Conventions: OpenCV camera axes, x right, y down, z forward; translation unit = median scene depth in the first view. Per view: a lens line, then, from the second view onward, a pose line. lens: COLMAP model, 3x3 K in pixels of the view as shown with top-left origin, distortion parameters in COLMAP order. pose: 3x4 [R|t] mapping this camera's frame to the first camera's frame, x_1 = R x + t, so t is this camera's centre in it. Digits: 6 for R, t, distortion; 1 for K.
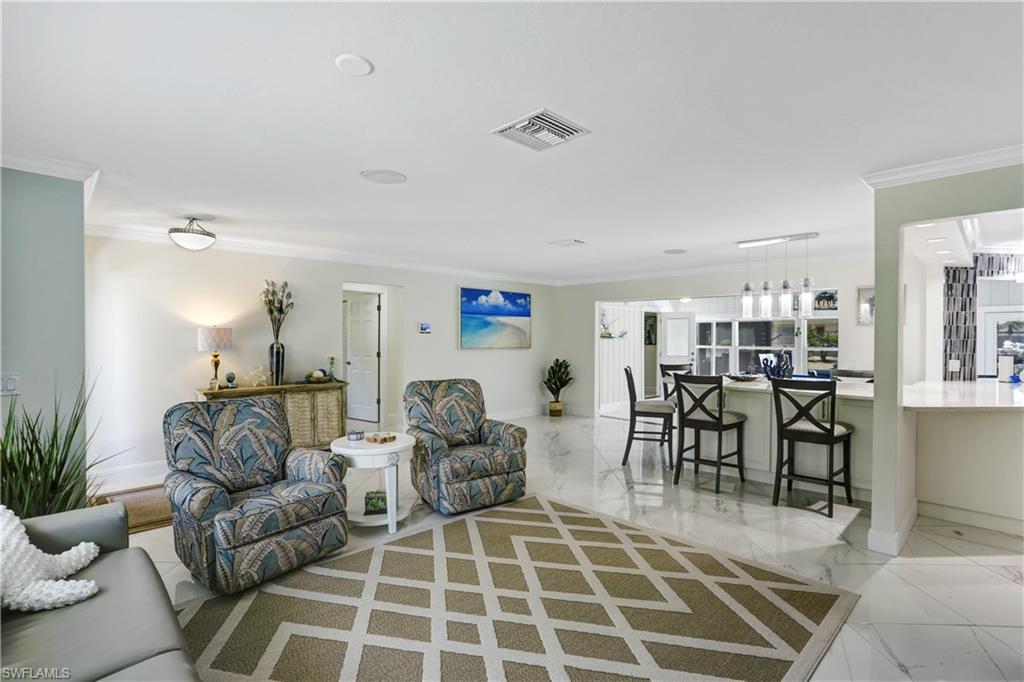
lens RADIAL K [[510.7, 0, 511.2], [0, 510.7, 325.4], [0, 0, 1]] dist [-0.001990, 0.000392]
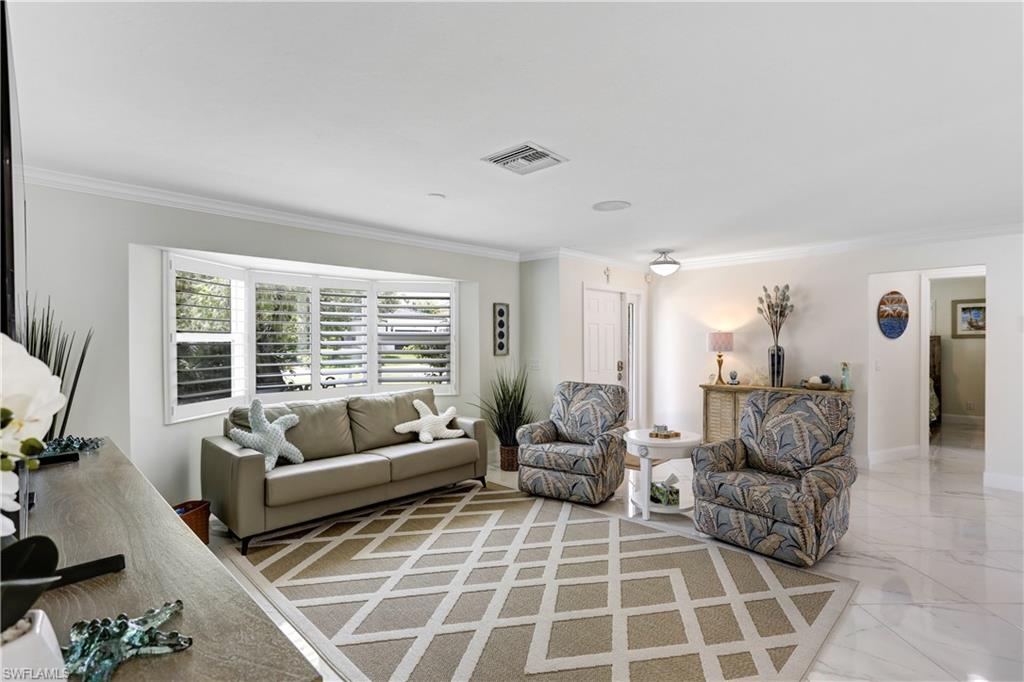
lens RADIAL K [[493.1, 0, 512.0], [0, 493.1, 341.0], [0, 0, 1]] dist [-0.001135, 0.000573]
pose [[0.027854, -0.002399, -0.999609, 0.571439], [0.026290, 0.999653, -0.001666, 0.013145], [0.999266, -0.026234, 0.027908, 0.484734]]
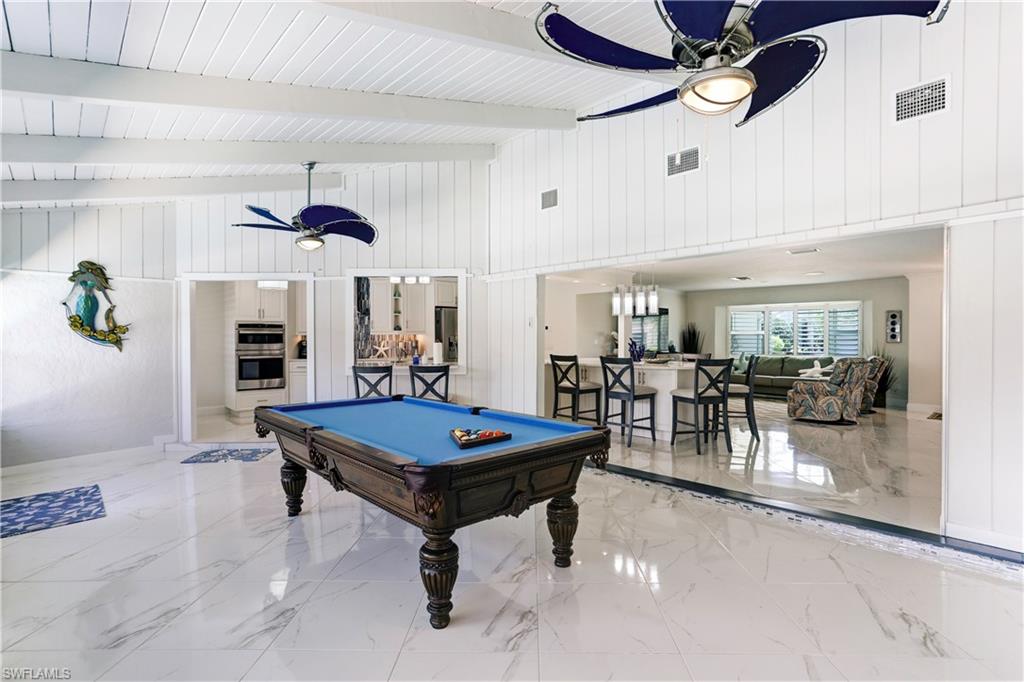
lens RADIAL K [[493.1, 0, 512.0], [0, 493.1, 341.0], [0, 0, 1]] dist [-0.001135, 0.000573]
pose [[-0.999806, -0.006523, 0.018585, 0.814907], [-0.006848, 0.999824, -0.017447, 0.077386], [-0.018468, -0.017571, -0.999675, 2.284852]]
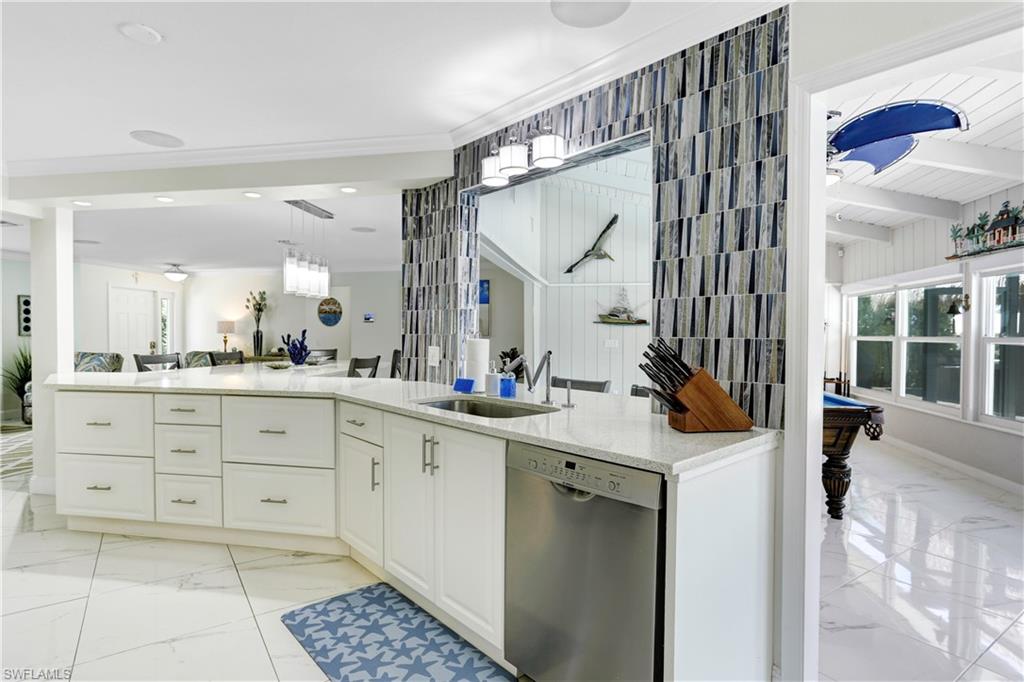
lens RADIAL K [[530.7, 0, 512.0], [0, 530.7, 341.0], [0, 0, 1]] dist [-0.101316, 0.064409]
pose [[0.586070, 0.006617, -0.810233, 1.480453], [0.021260, 0.999497, 0.023542, 0.052901], [0.809981, -0.031023, 0.585634, 0.759966]]
